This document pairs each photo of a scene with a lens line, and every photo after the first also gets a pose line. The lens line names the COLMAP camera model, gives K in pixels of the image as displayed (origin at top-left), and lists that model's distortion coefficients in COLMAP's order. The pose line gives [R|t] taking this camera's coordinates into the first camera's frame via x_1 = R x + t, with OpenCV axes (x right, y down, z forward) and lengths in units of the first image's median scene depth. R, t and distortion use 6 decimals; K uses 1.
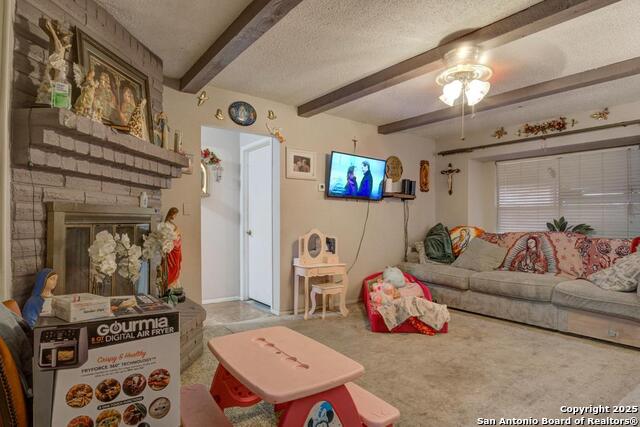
lens RADIAL K [[361.2, 0, 320.3], [0, 361.2, 223.7], [0, 0, 1]] dist [-0.000350, -0.000245]
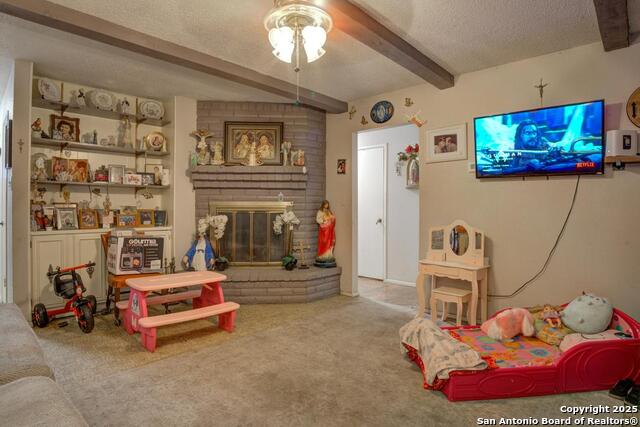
lens RADIAL K [[347.3, 0, 320.0], [0, 347.3, 213.5], [0, 0, 1]] dist [-0.041569, -0.000157]
pose [[0.176400, 0.009444, -0.984273, 0.709364], [-0.010847, 0.999912, 0.007651, -0.002808], [0.984259, 0.009327, 0.176487, 0.571272]]
